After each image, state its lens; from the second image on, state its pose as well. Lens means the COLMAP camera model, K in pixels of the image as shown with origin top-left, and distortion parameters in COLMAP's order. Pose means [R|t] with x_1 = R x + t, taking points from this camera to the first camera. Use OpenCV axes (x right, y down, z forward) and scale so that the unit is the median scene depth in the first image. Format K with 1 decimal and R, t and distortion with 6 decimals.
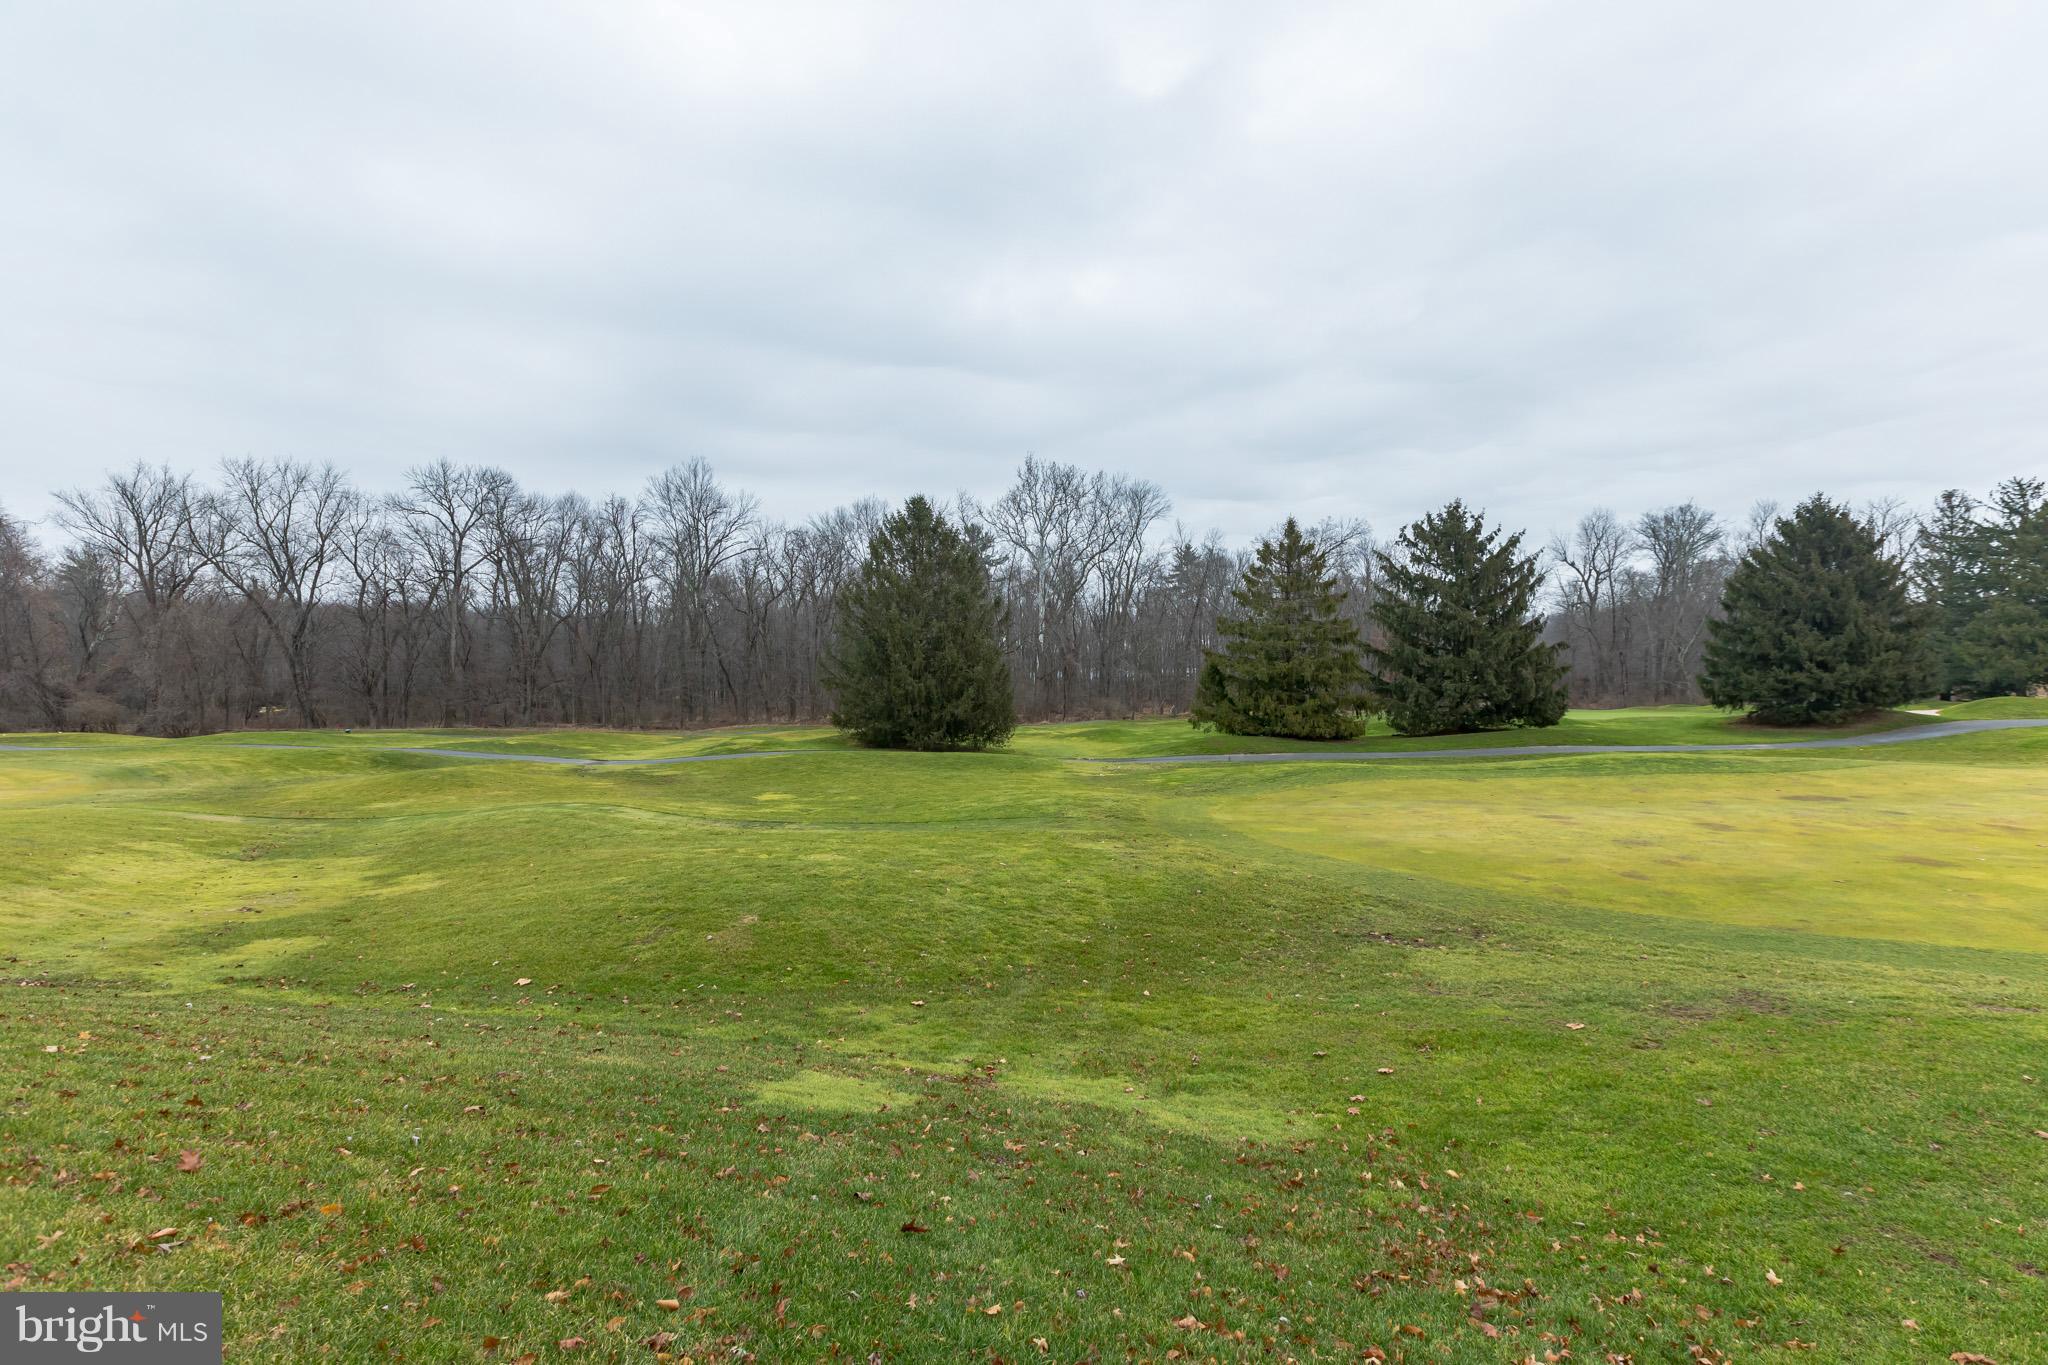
lens RADIAL K [[909.9, 0, 1010.6], [0, 909.9, 679.8], [0, 0, 1]] dist [0.005529, -0.001577]
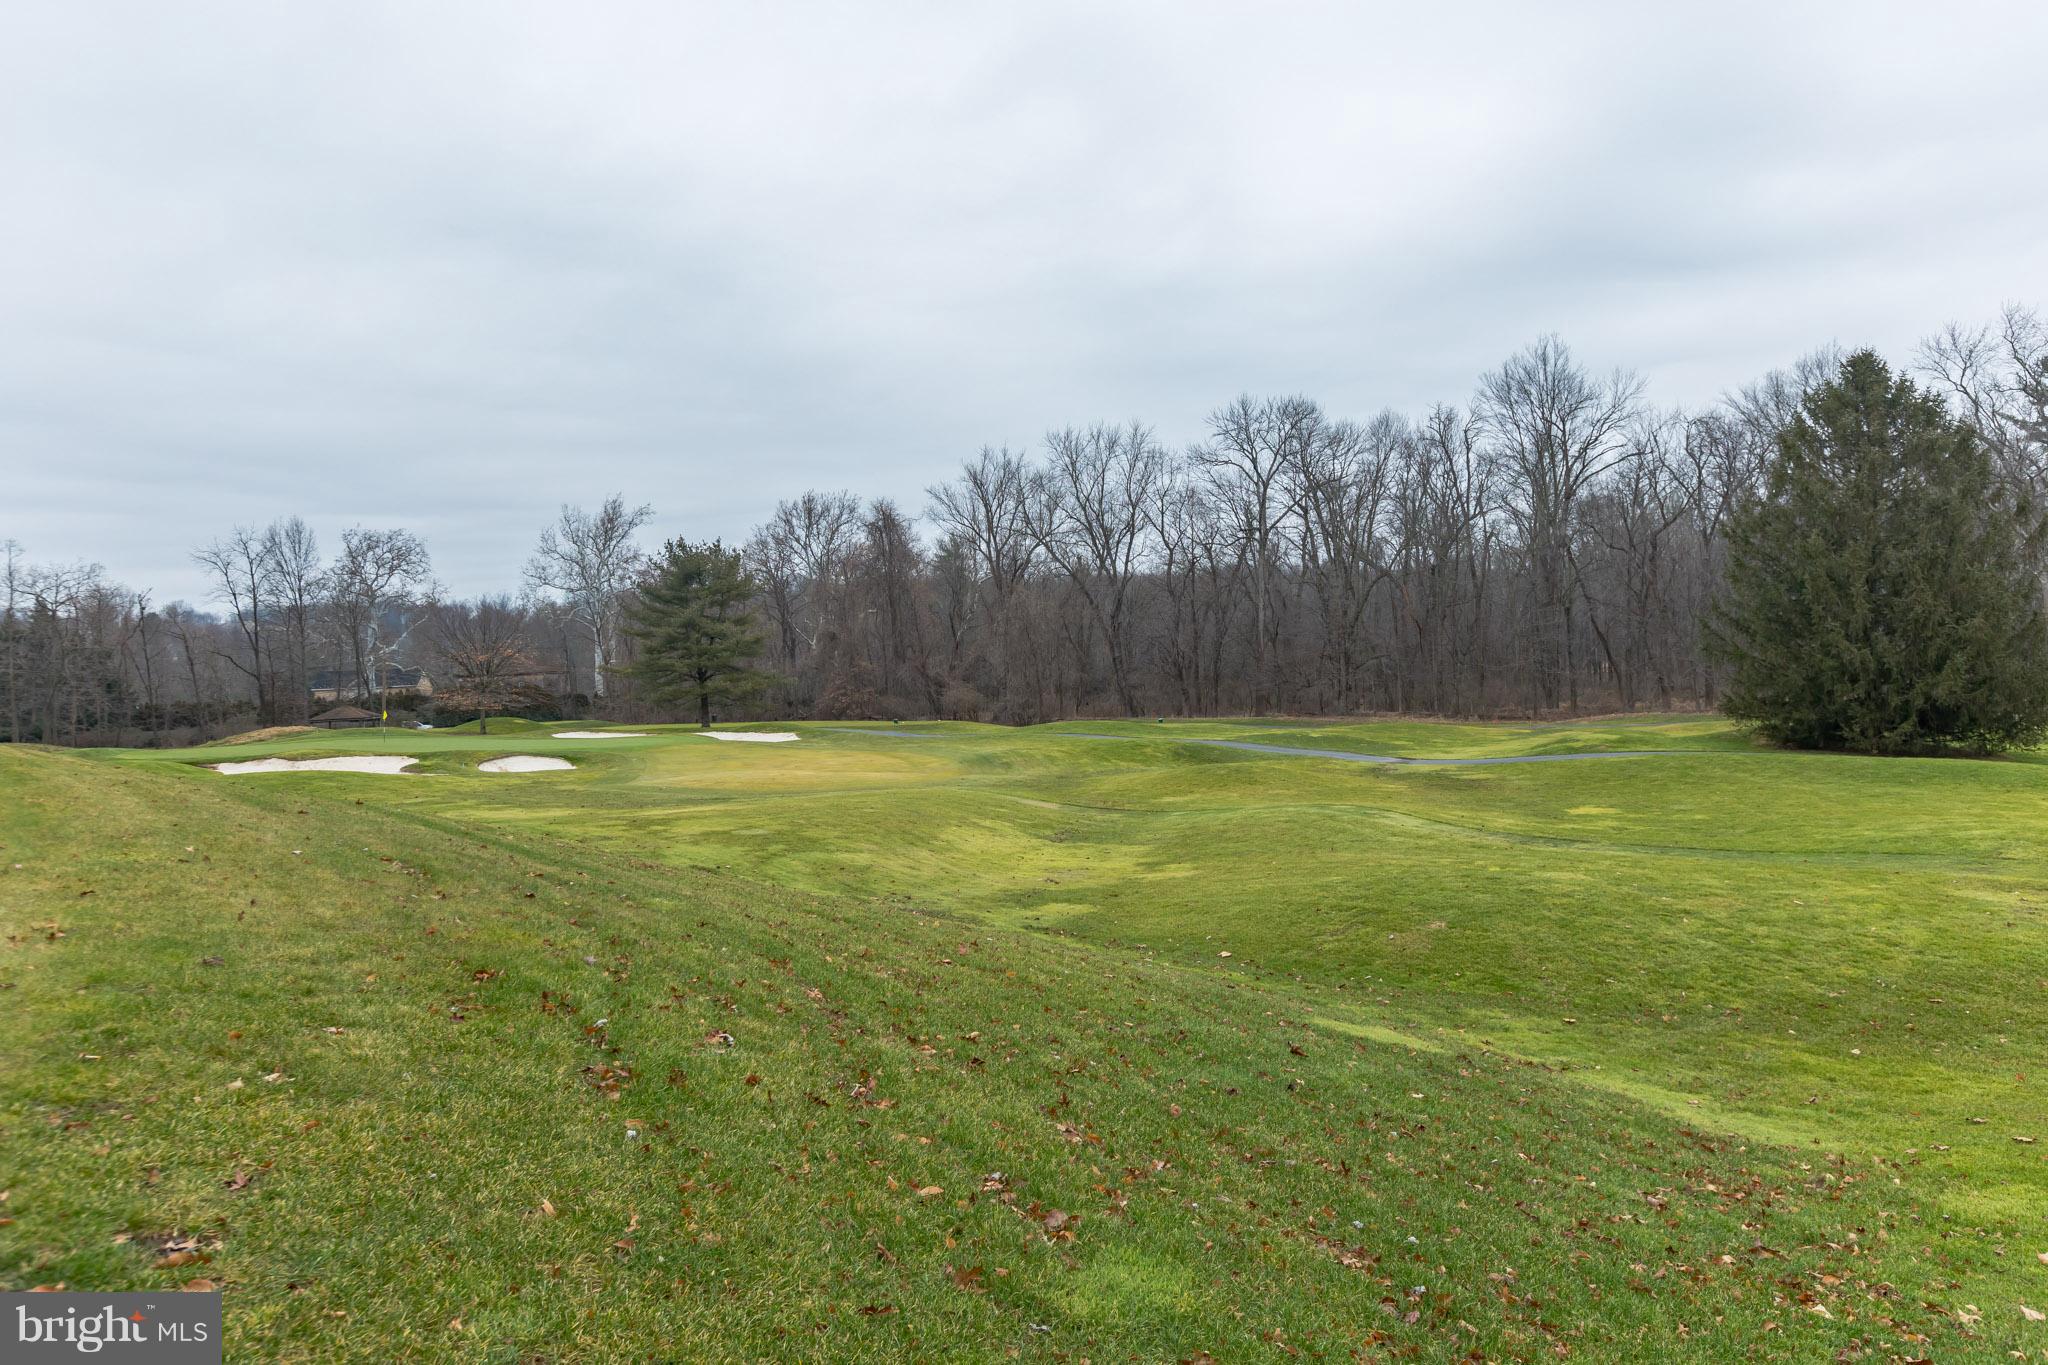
lens RADIAL K [[1353.9, 0, 1026.7], [0, 1353.9, 687.5], [0, 0, 1]] dist [-0.011343, -0.002762]
pose [[0.736343, -0.012800, -0.676488, 0.099935], [0.034162, 0.999249, 0.018277, -0.006113], [0.675746, -0.036568, 0.736227, -0.086699]]
